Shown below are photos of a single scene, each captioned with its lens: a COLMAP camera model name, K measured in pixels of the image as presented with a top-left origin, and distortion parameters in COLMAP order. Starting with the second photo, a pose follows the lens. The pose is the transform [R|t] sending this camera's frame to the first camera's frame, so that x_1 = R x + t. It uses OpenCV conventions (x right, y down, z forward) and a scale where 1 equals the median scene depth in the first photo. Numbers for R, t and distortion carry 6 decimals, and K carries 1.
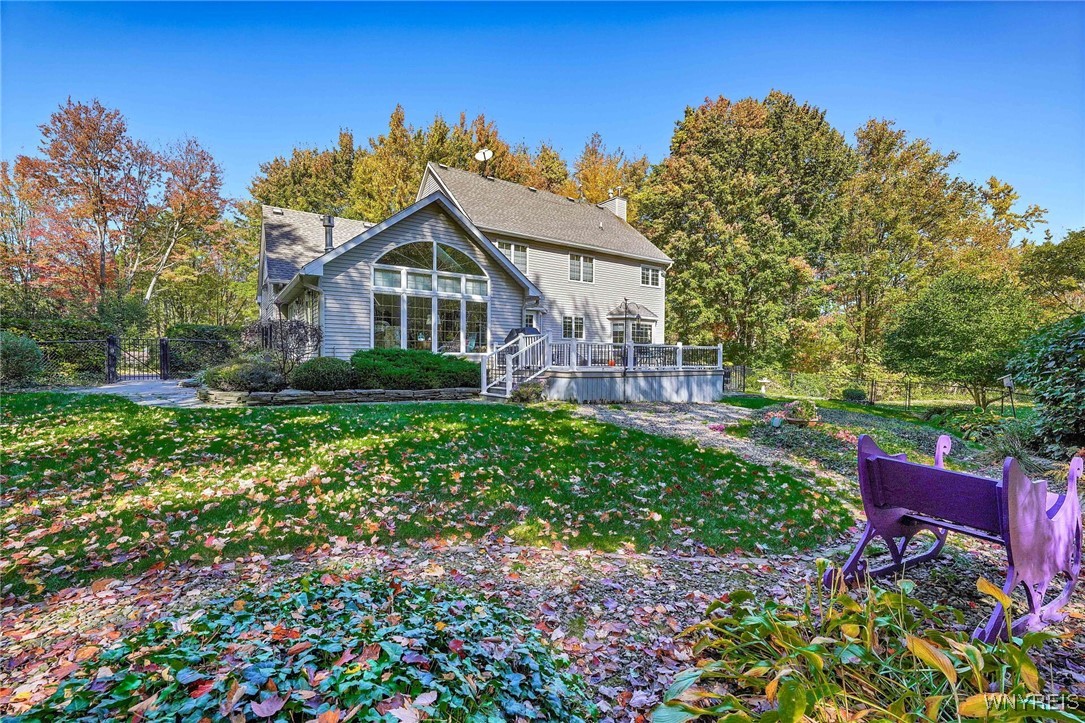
lens RADIAL K [[471.0, 0, 542.4], [0, 471.0, 361.8], [0, 0, 1]] dist [-0.022792, 0.000042]
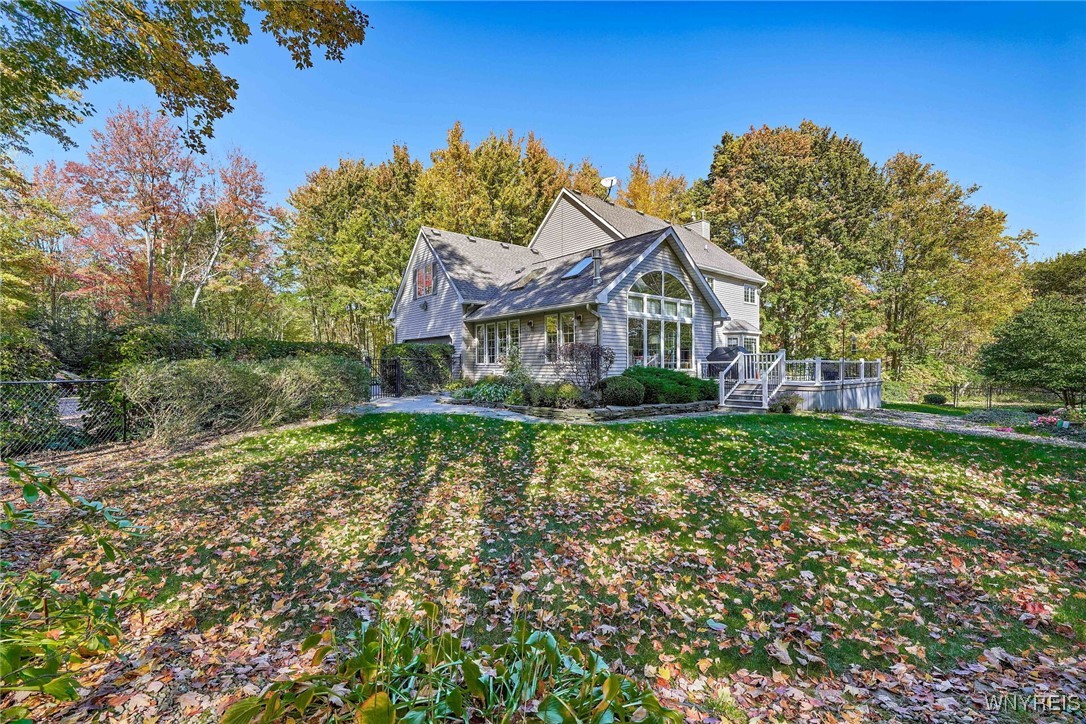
lens RADIAL K [[471.4, 0, 543.2], [0, 471.4, 362.7], [0, 0, 1]] dist [-0.022792, 0.000042]
pose [[0.996441, -0.008164, 0.083895, -0.280405], [0.008925, 0.999922, -0.008697, -0.012848], [-0.083818, 0.009415, 0.996437, -0.045333]]
